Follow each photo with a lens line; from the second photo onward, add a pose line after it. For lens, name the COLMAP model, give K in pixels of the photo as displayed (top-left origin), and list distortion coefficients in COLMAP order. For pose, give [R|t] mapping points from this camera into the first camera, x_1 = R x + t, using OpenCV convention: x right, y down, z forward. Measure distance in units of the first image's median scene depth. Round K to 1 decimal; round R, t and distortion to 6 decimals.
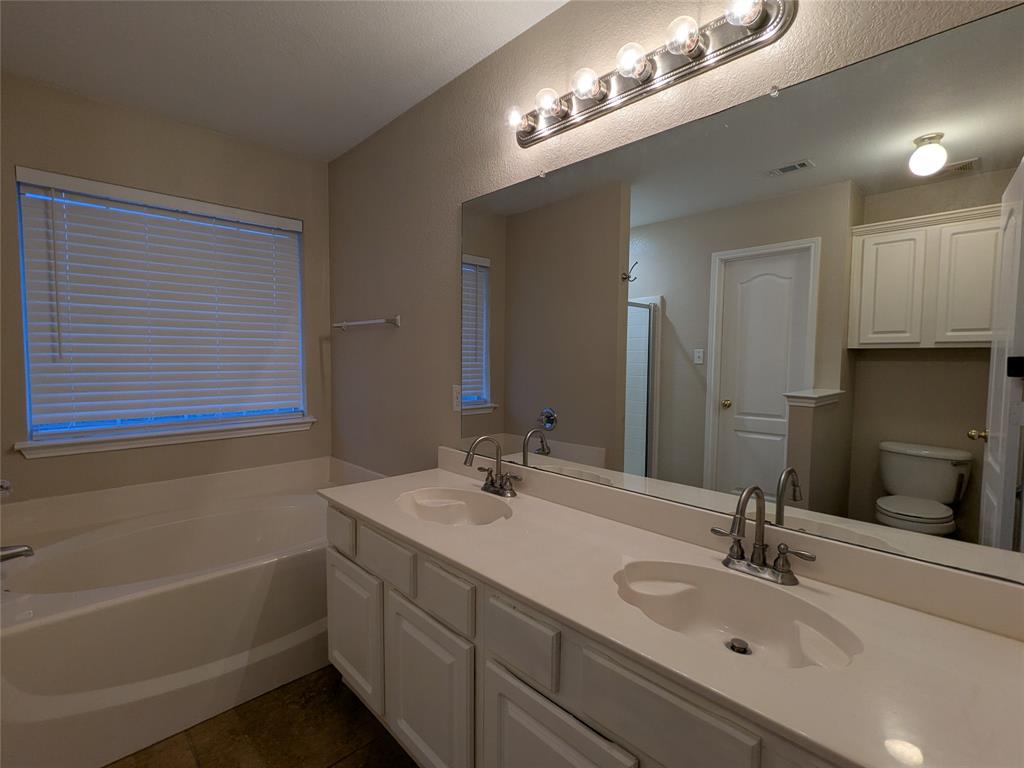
lens RADIAL K [[474.2, 0, 512.0], [0, 474.2, 384.0], [0, 0, 1]] dist [-0.000031, -0.000005]
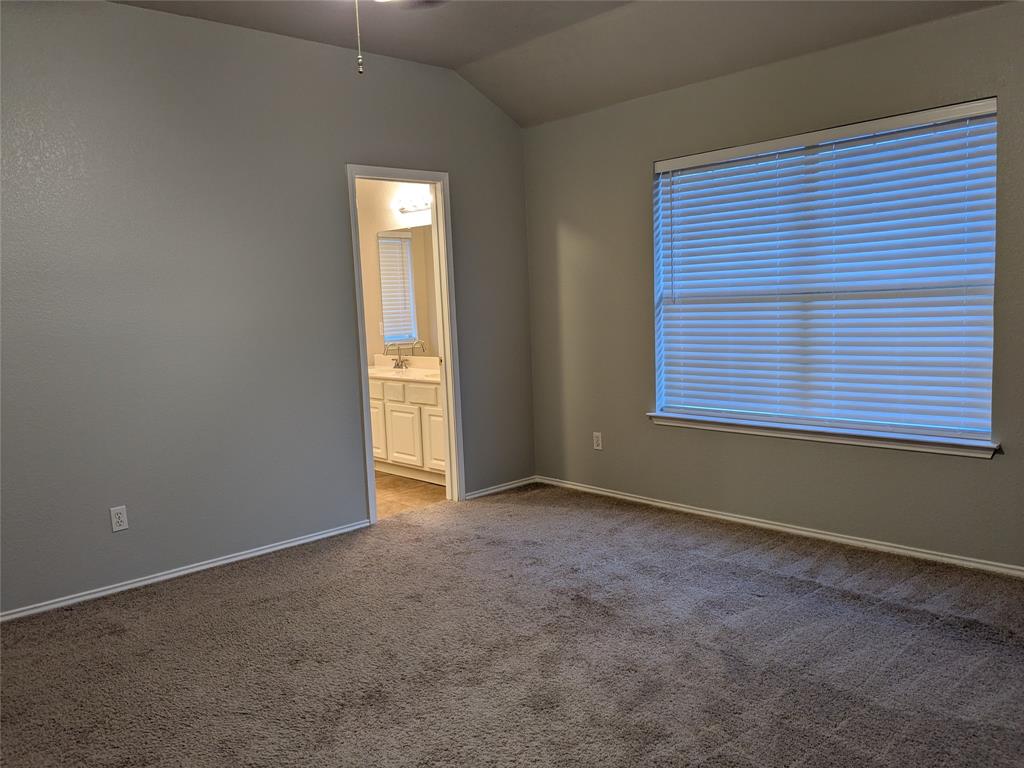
lens RADIAL K [[795.8, 0, 512.0], [0, 795.8, 384.0], [0, 0, 1]] dist [0.007638, -0.005460]
pose [[0.998688, -0.047536, -0.019028, 0.544327], [0.048455, 0.997512, 0.051199, 0.131078], [0.016547, -0.052054, 0.998507, -2.641494]]
